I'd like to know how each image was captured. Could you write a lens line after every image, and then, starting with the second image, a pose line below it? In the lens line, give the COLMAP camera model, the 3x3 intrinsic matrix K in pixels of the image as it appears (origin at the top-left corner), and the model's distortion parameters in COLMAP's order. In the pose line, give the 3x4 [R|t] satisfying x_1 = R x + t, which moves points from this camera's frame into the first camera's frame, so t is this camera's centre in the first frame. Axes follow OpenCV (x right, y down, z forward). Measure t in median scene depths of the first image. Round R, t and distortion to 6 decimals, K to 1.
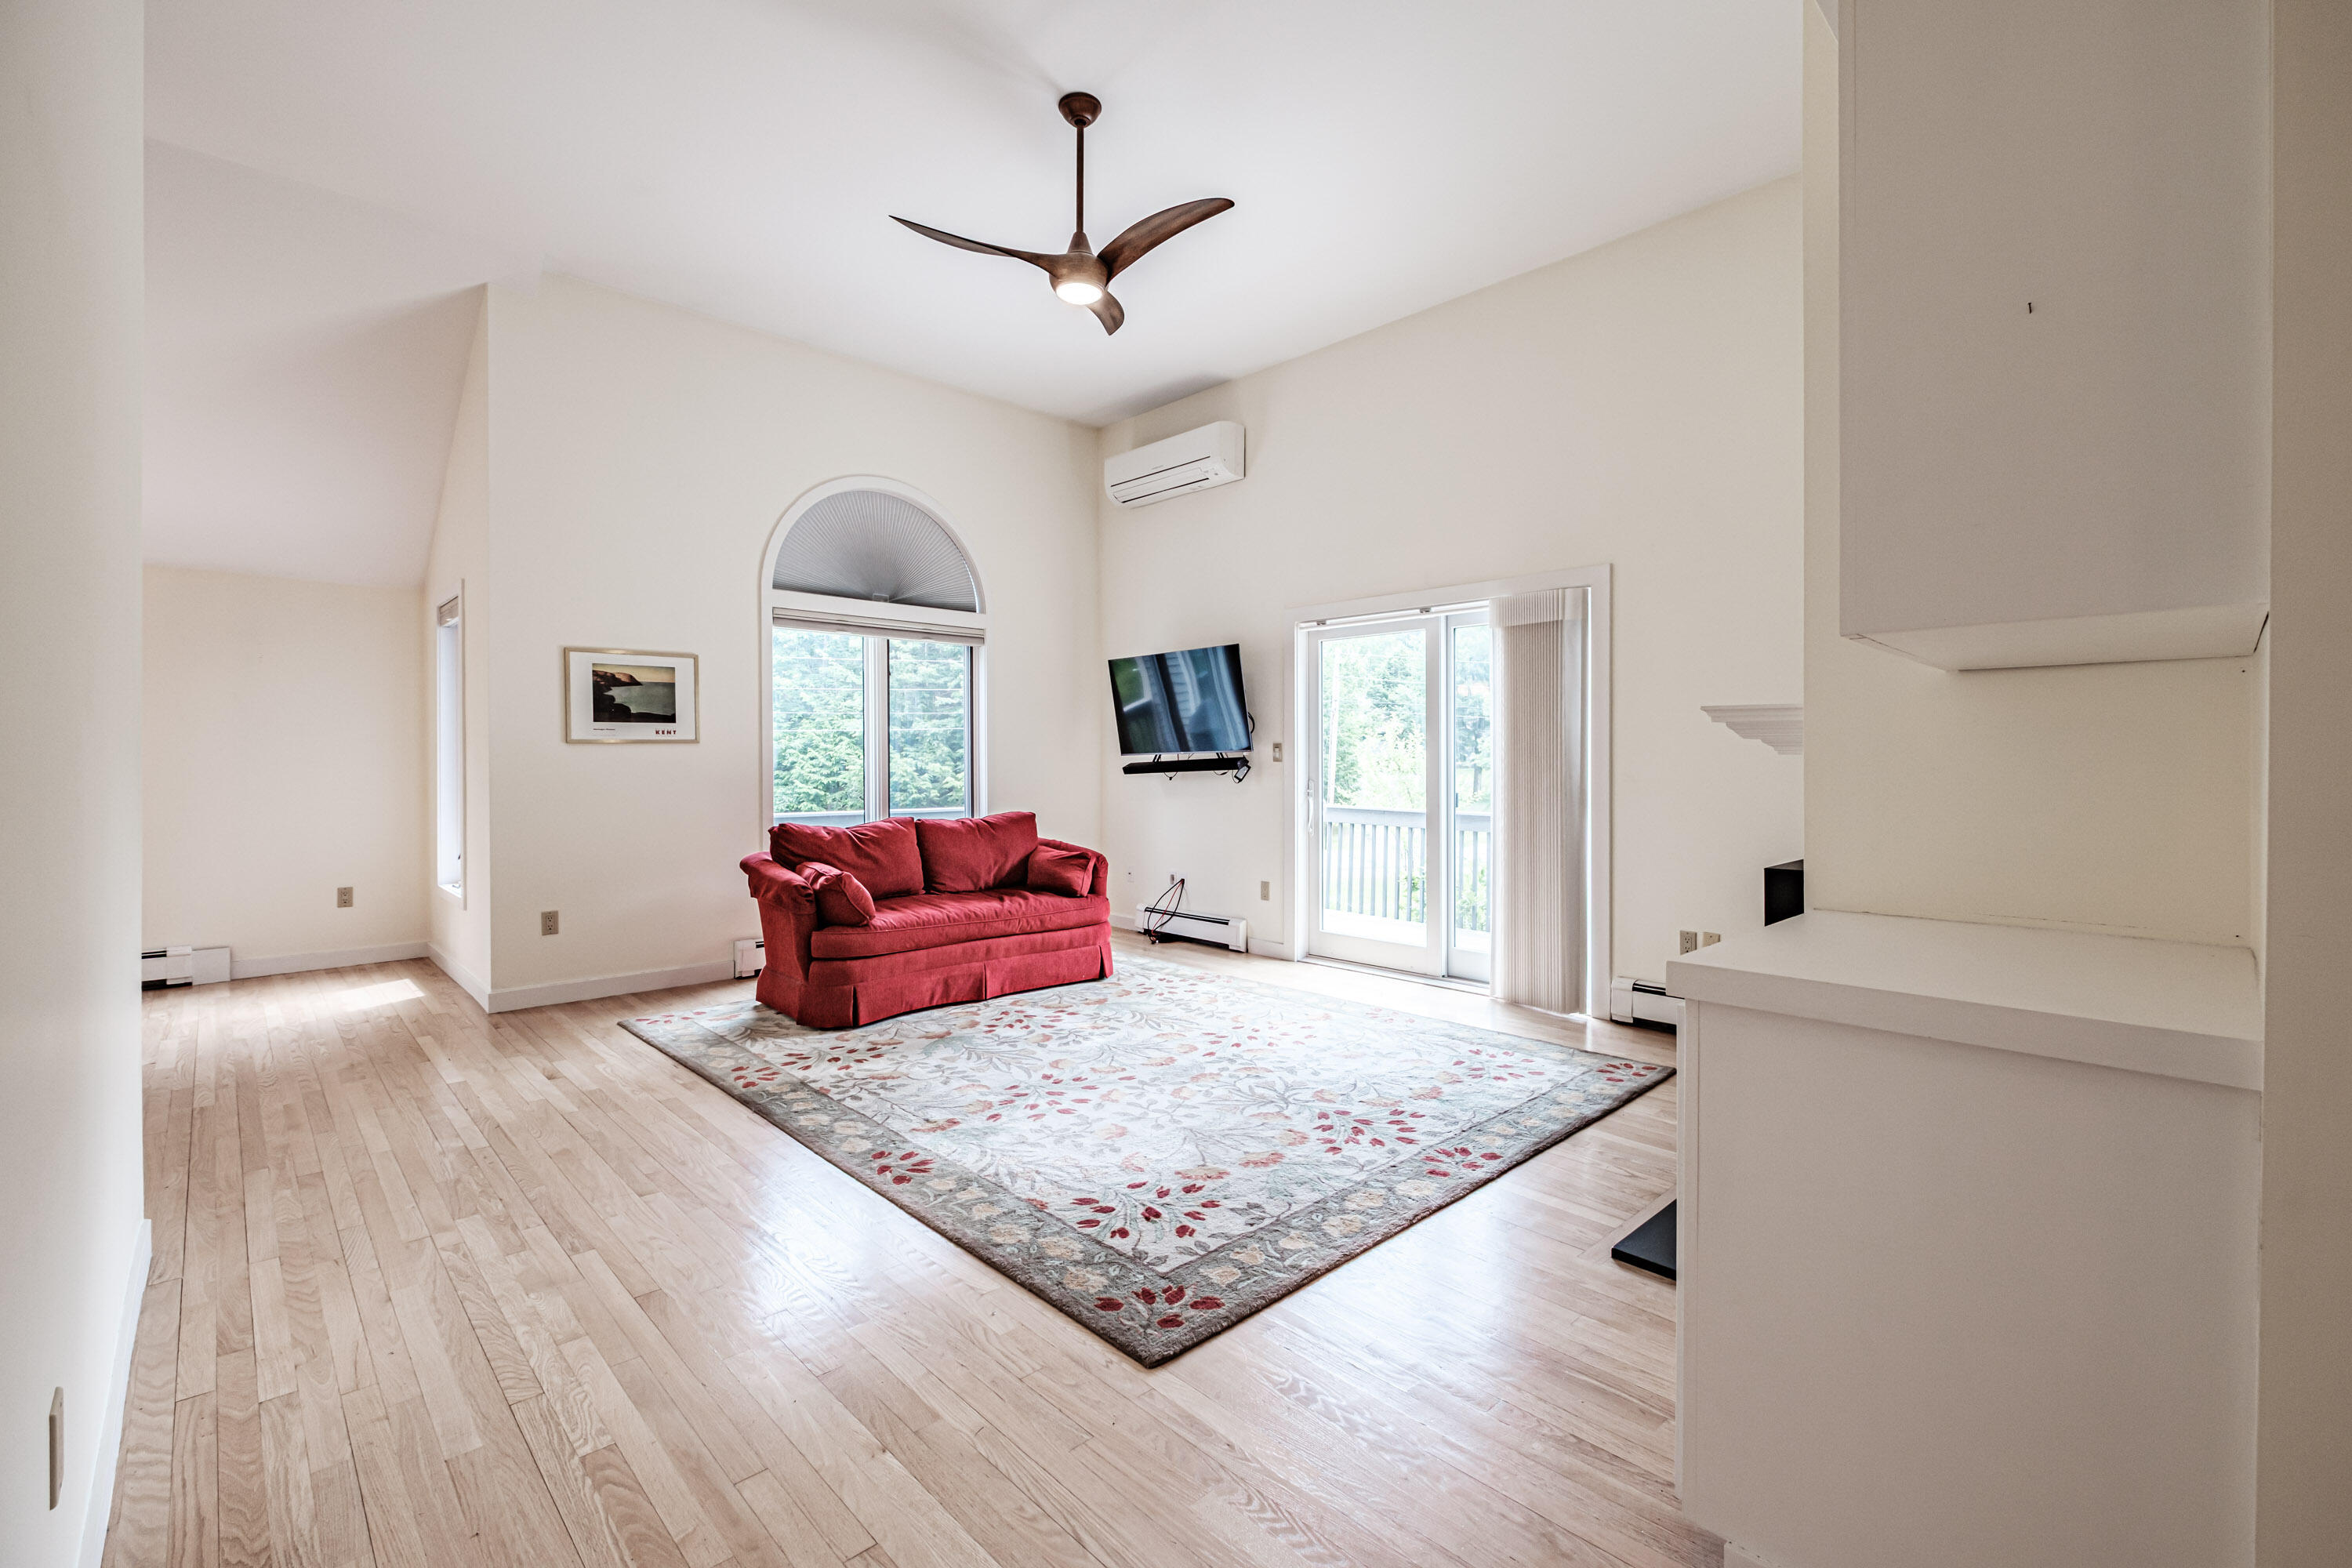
lens RADIAL K [[1081.4, 0, 1193.2], [0, 1081.4, 762.5], [0, 0, 1]] dist [-0.001655, -0.001777]
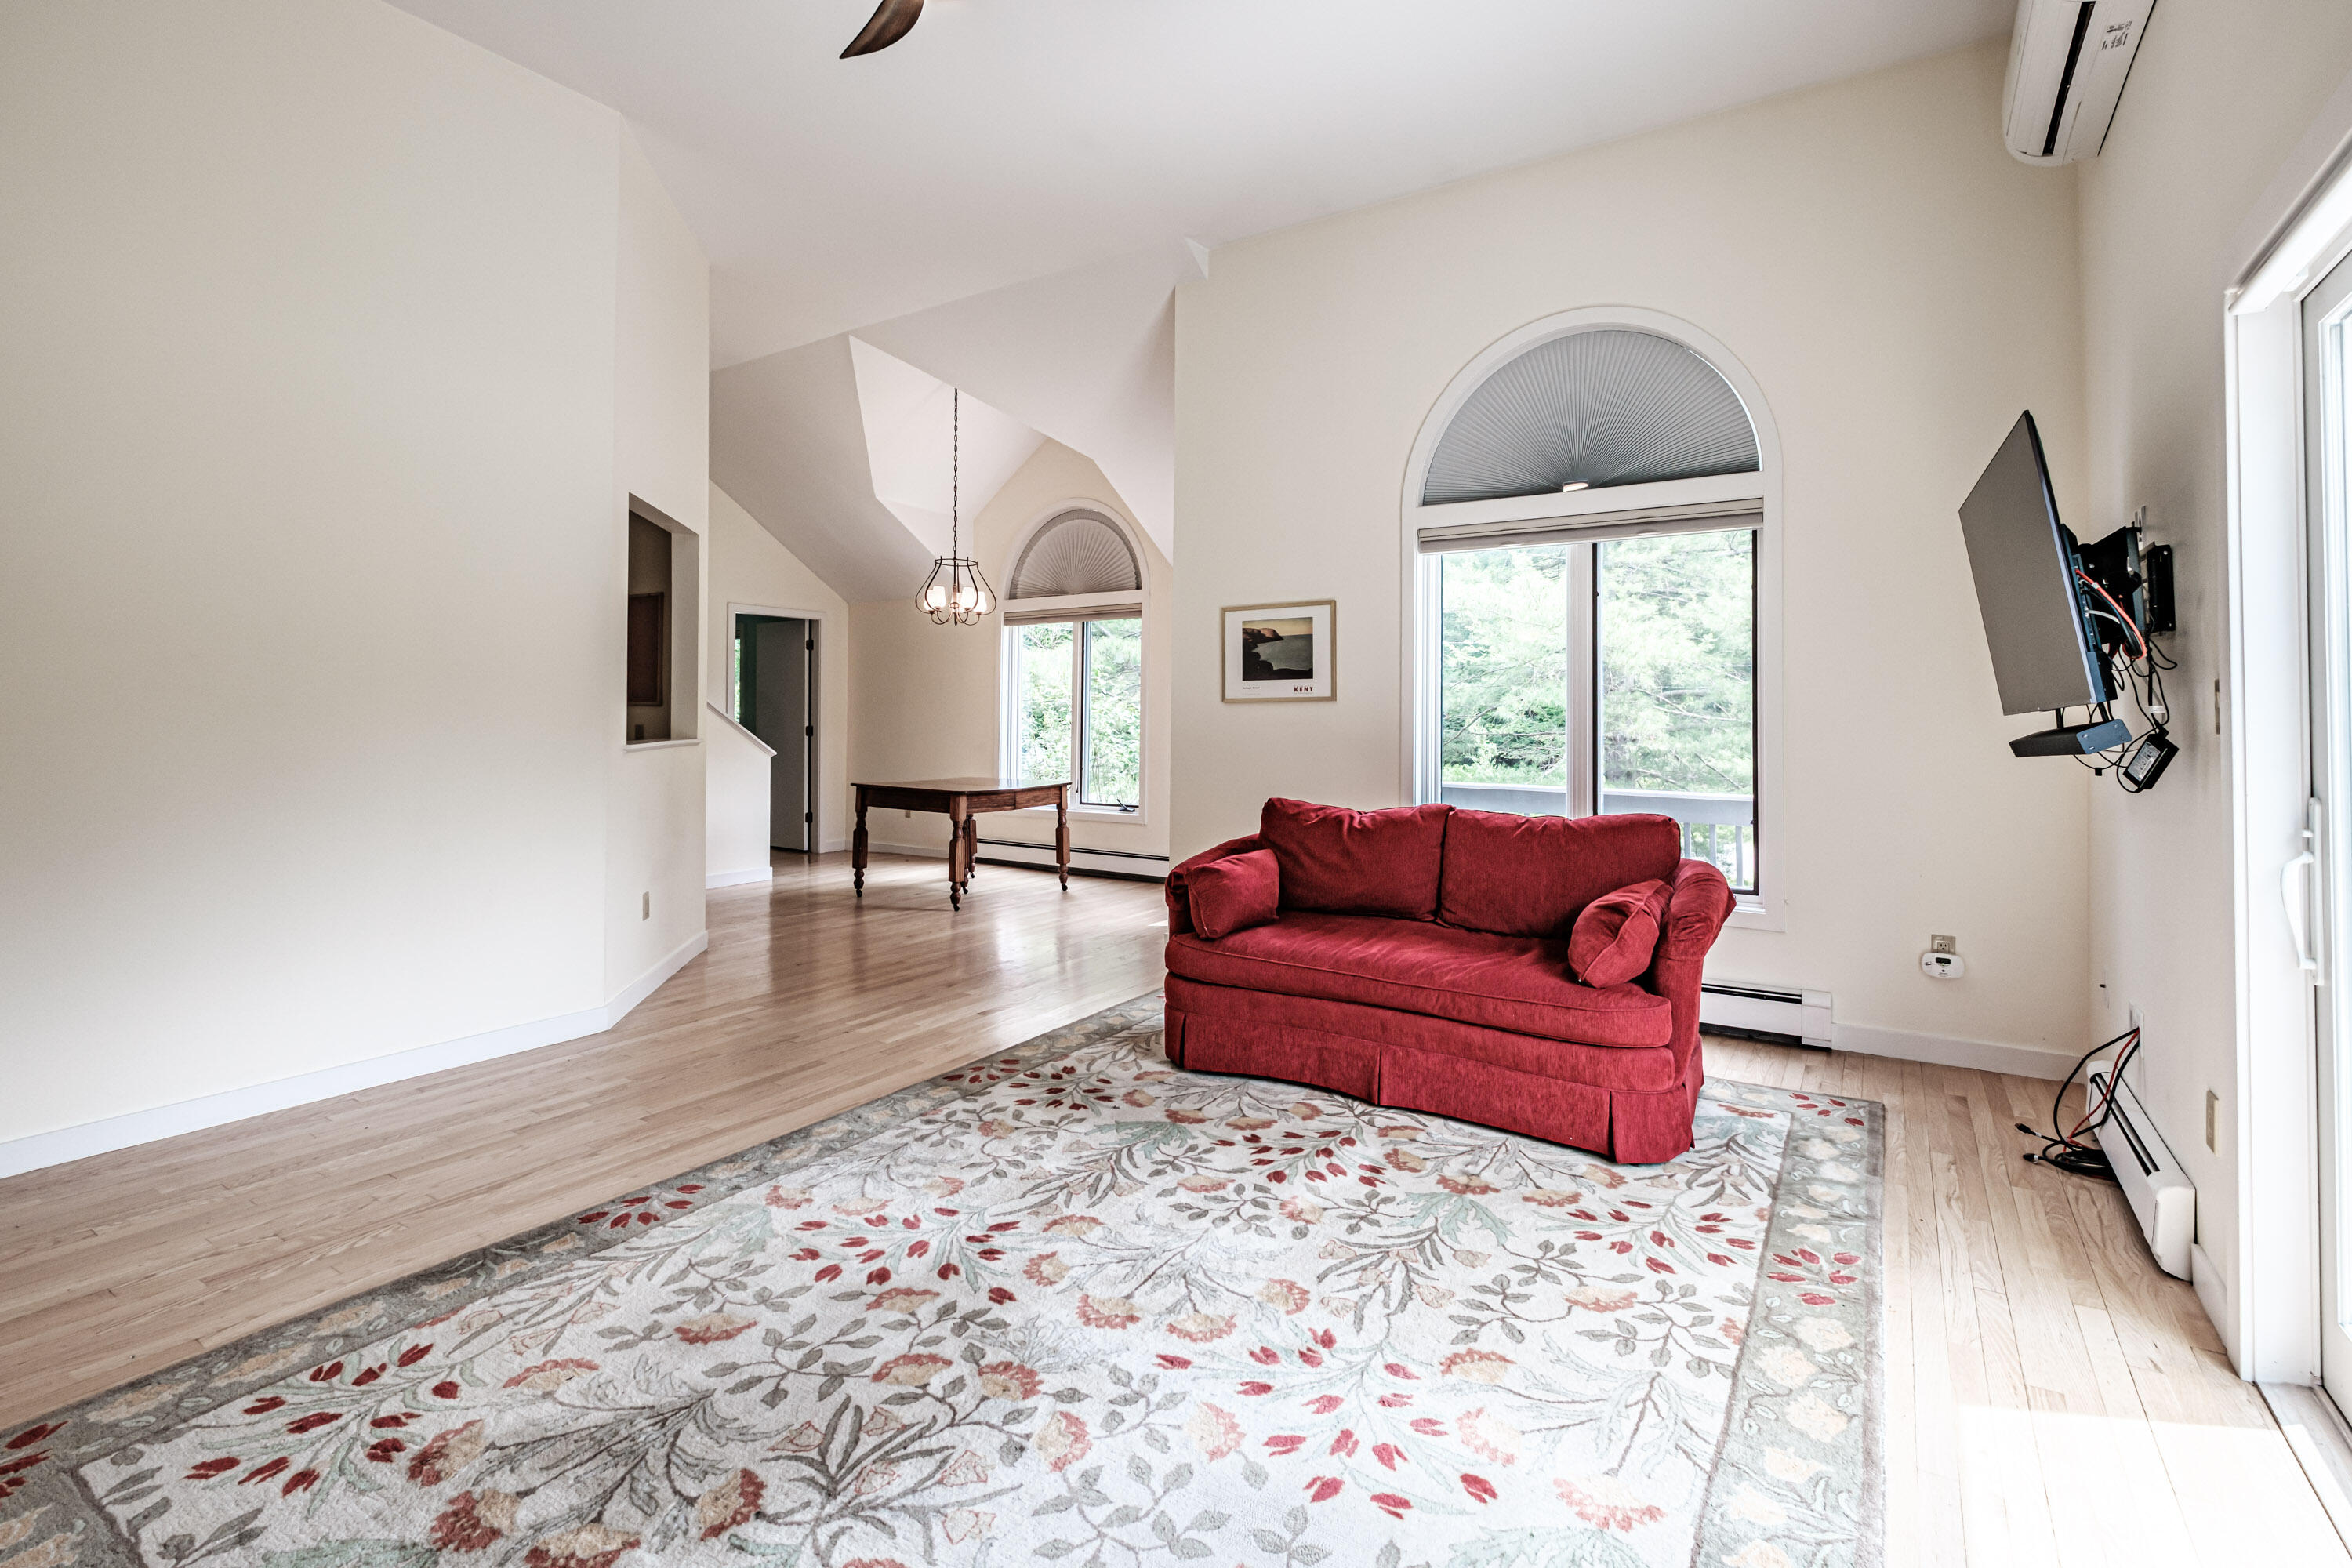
lens RADIAL K [[1081.4, 0, 1252.4], [0, 1081.4, 700.9], [0, 0, 1]] dist [-0.001655, -0.001777]
pose [[0.218139, -0.009550, -0.975871, 0.490898], [-0.003515, 0.999938, -0.010571, -0.010512], [0.975911, 0.005737, 0.218092, 0.952887]]
